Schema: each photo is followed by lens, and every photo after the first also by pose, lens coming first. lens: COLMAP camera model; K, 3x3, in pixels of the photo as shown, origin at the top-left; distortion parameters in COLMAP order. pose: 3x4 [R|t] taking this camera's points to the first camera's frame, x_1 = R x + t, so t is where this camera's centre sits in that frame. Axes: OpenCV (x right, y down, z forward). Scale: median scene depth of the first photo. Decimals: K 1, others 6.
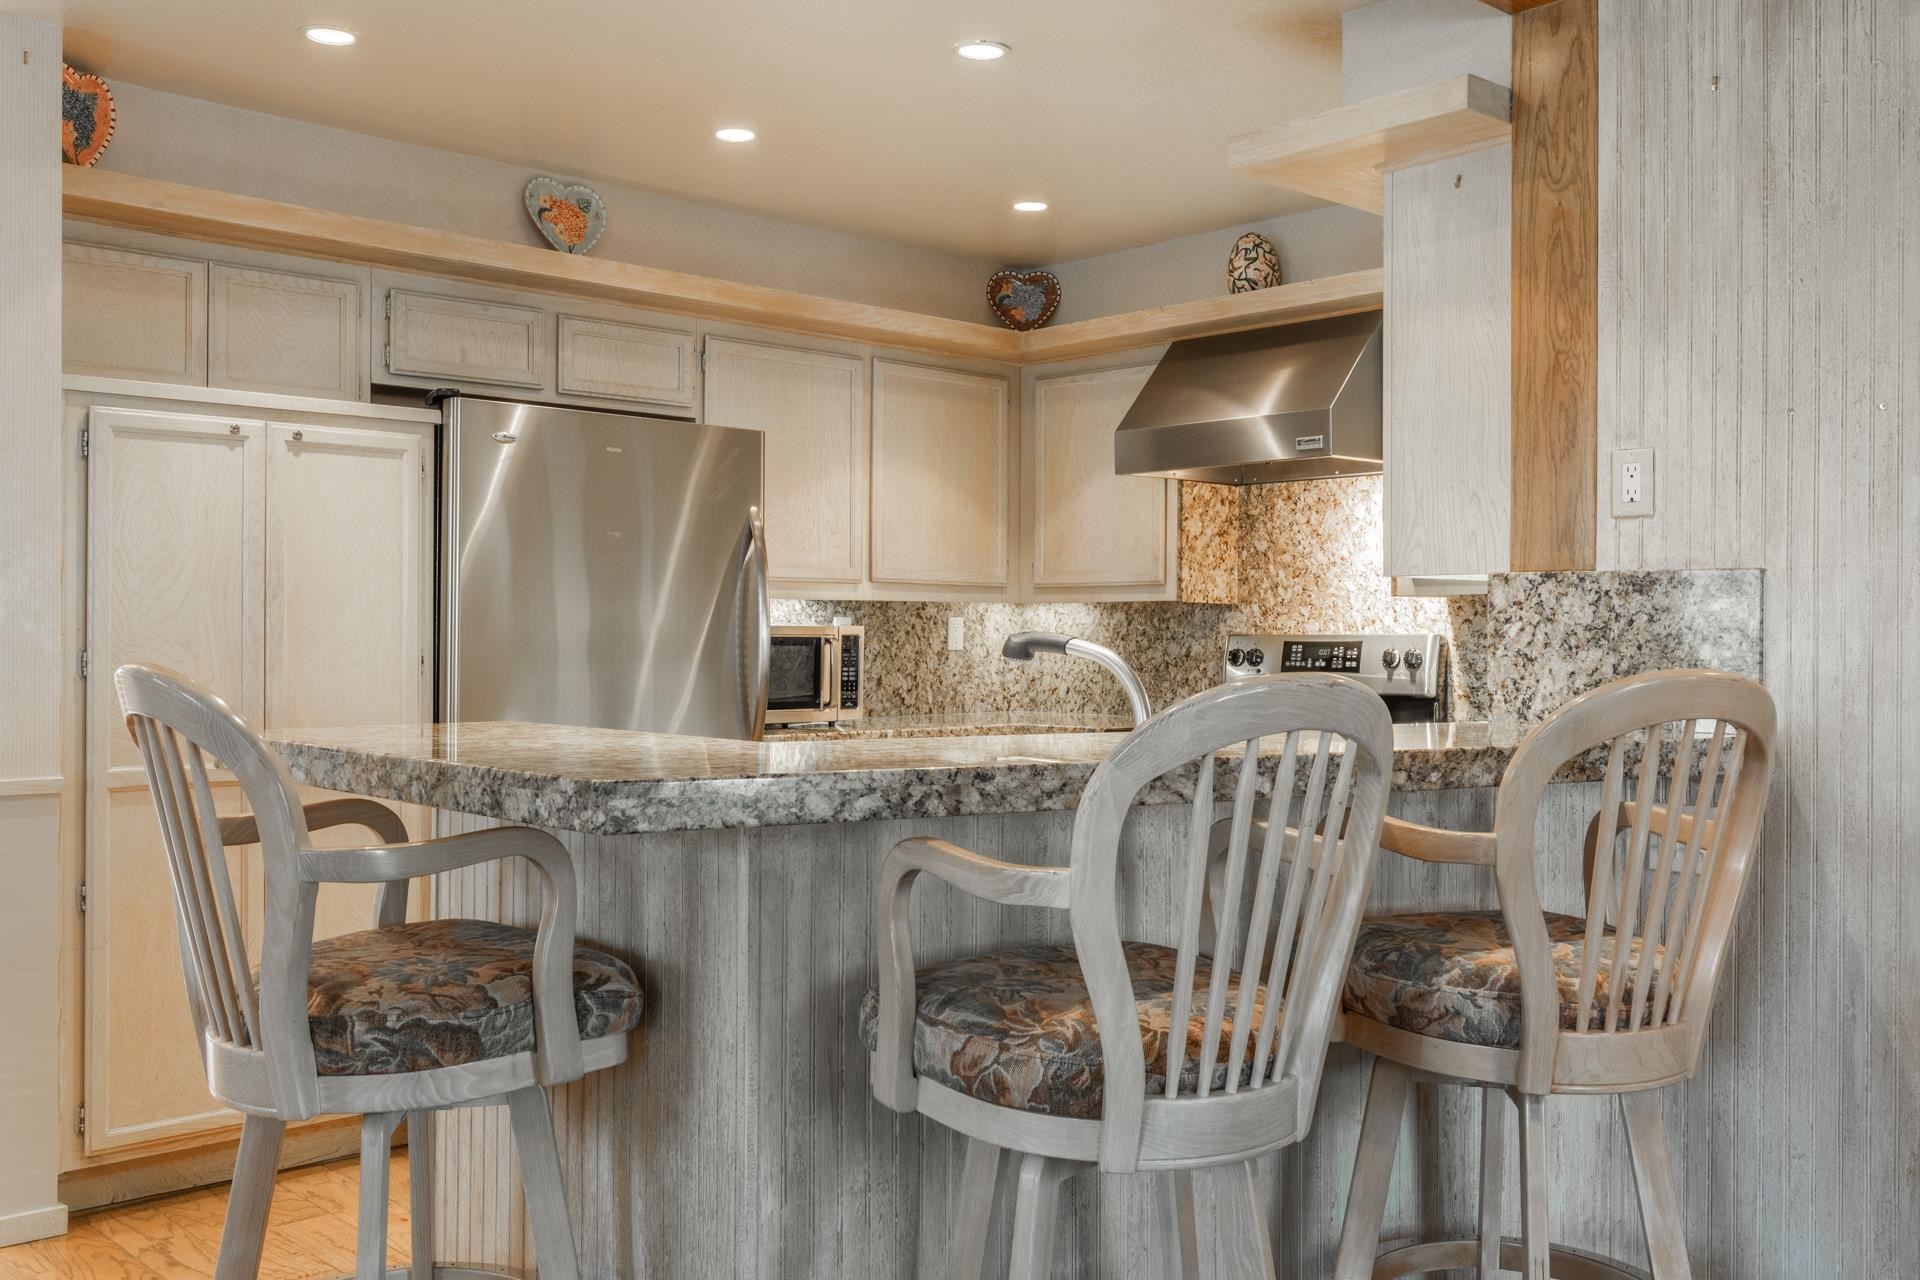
lens RADIAL K [[1736.2, 0, 924.0], [0, 1736.2, 623.7], [0, 0, 1]] dist [-0.001100, 0.002558]
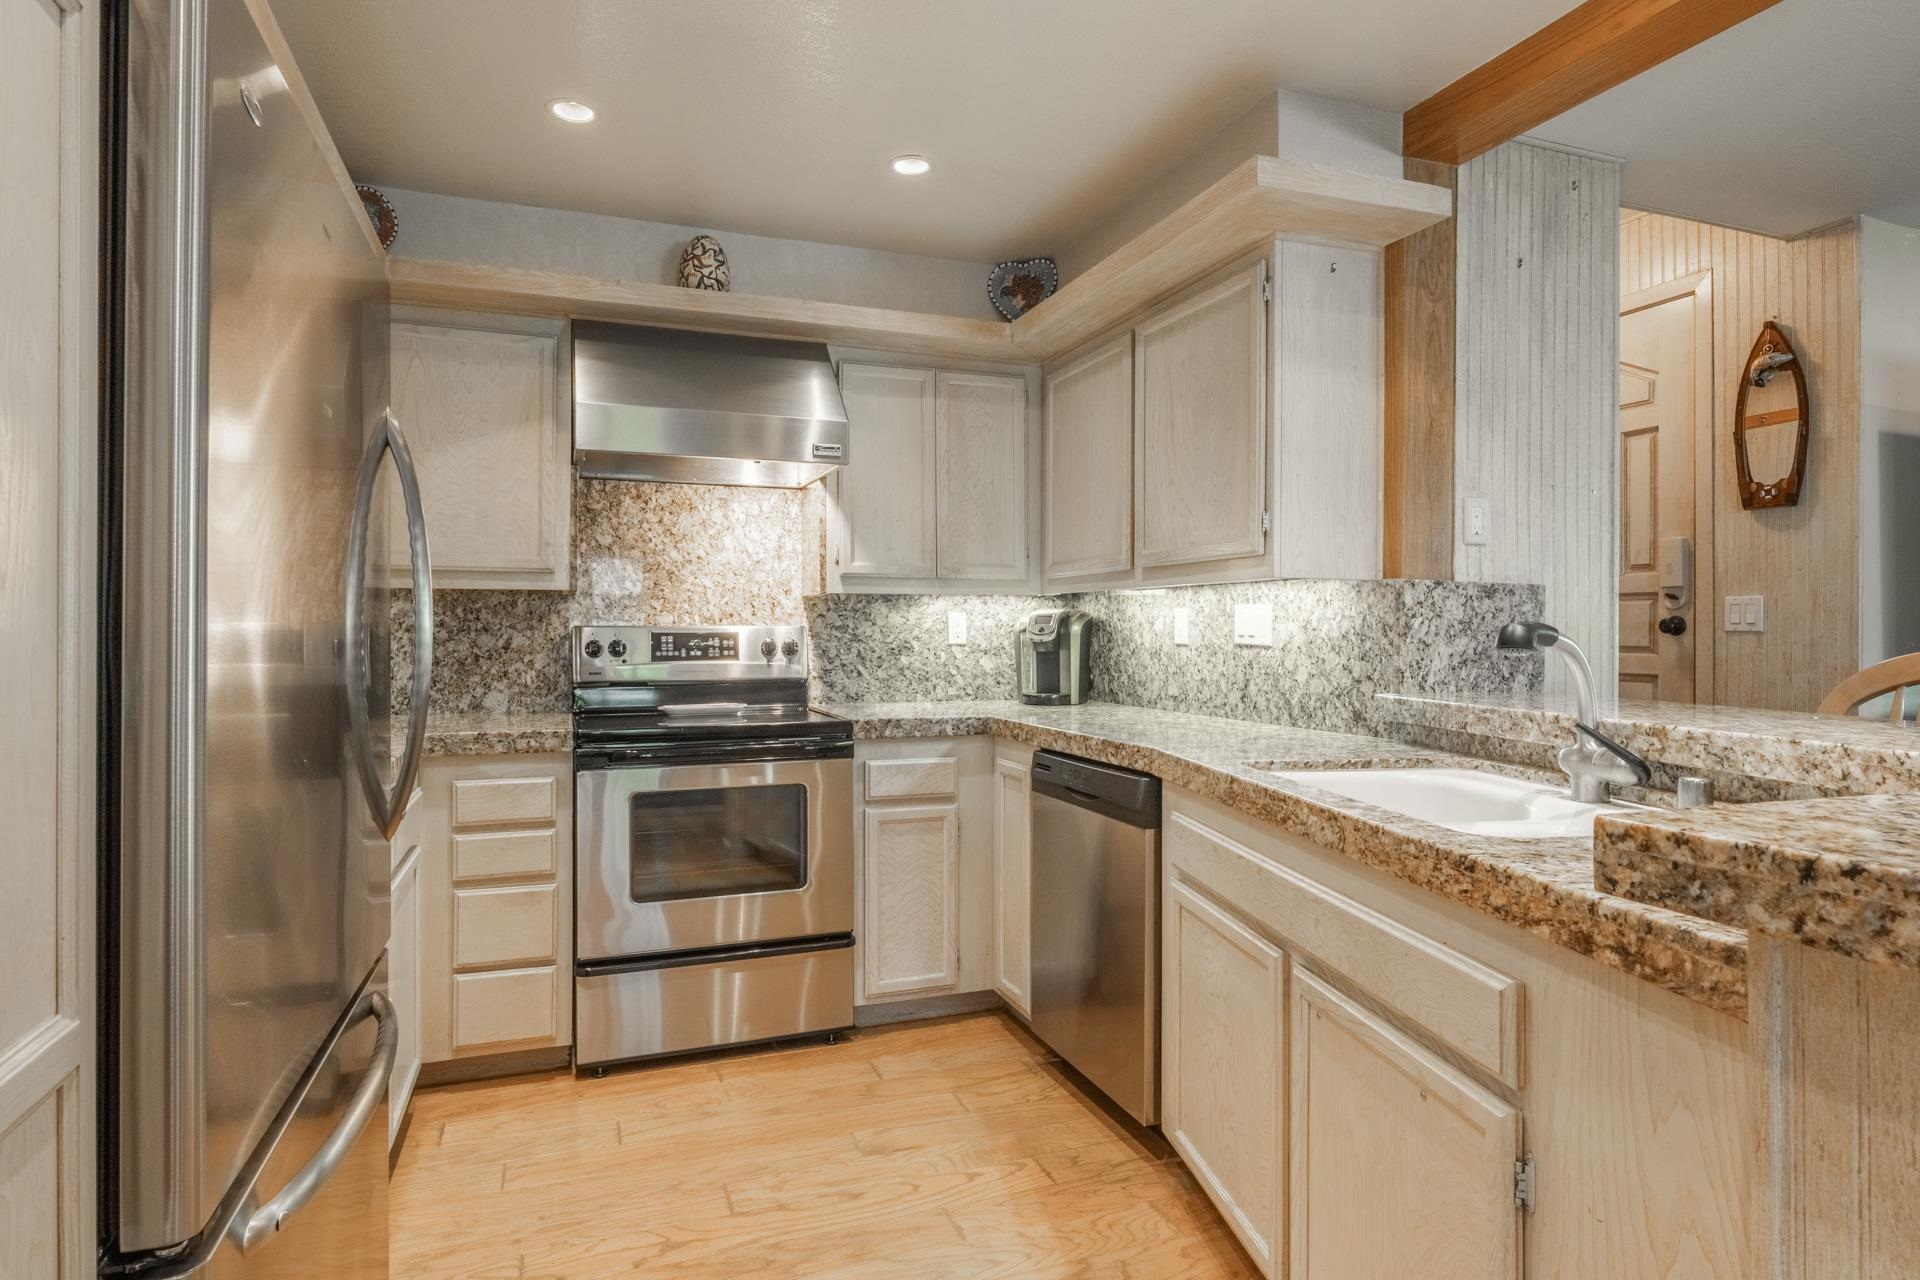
lens RADIAL K [[1048.7, 0, 938.4], [0, 1048.7, 629.0], [0, 0, 1]] dist [-0.002312, -0.004634]
pose [[0.385061, 0.001860, 0.922889, -0.398409], [-0.007839, 0.999968, 0.001255, 0.007396], [-0.922858, -0.007718, 0.385064, 0.762913]]
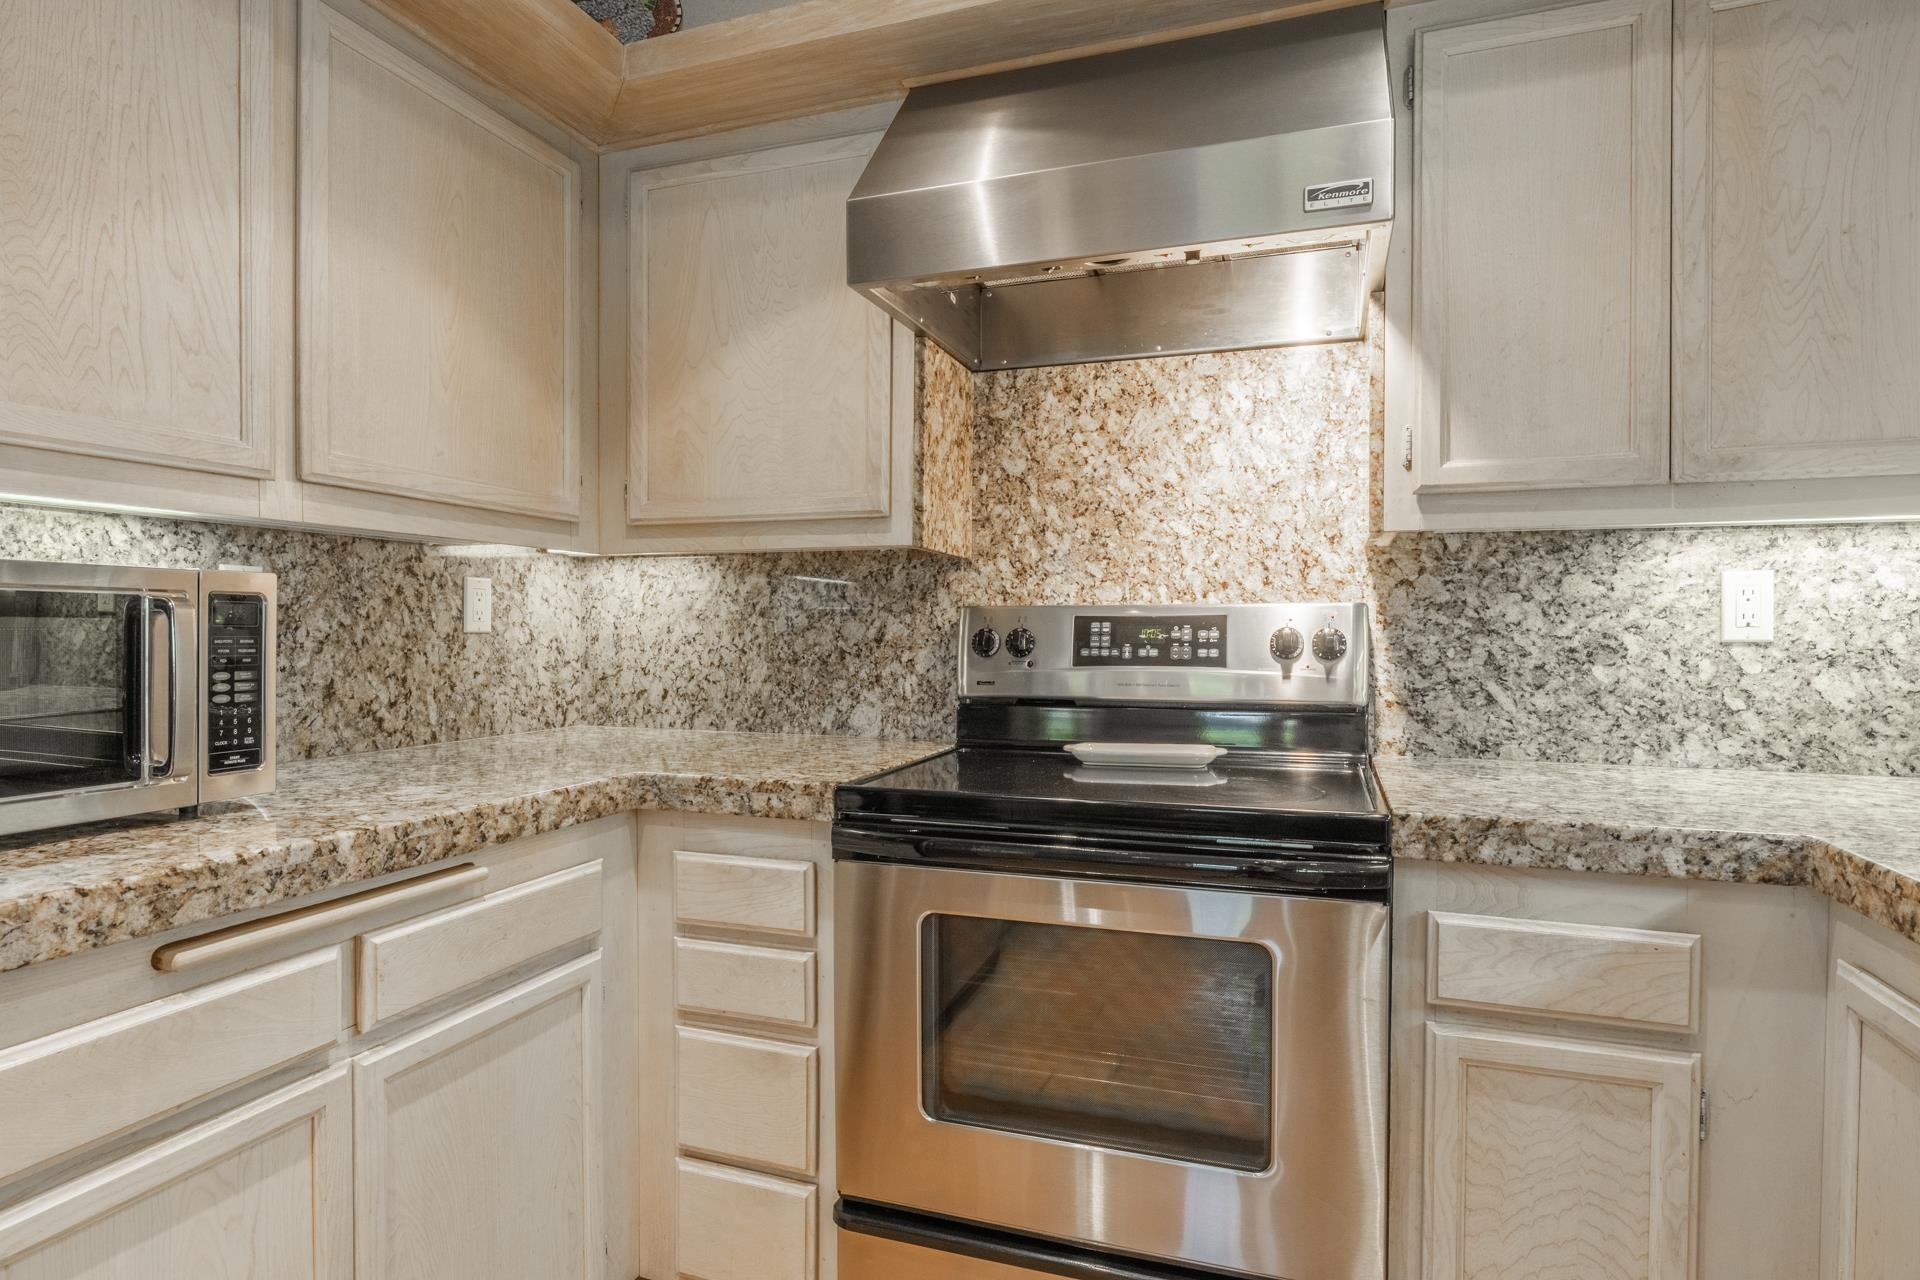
lens RADIAL K [[1048.7, 0, 932.4], [0, 1048.7, 649.6], [0, 0, 1]] dist [-0.002312, -0.004634]
pose [[0.889605, -0.008338, 0.456654, -0.011036], [-0.004898, 0.999602, 0.027792, 0.015143], [-0.456704, -0.026961, 0.889210, 0.884736]]
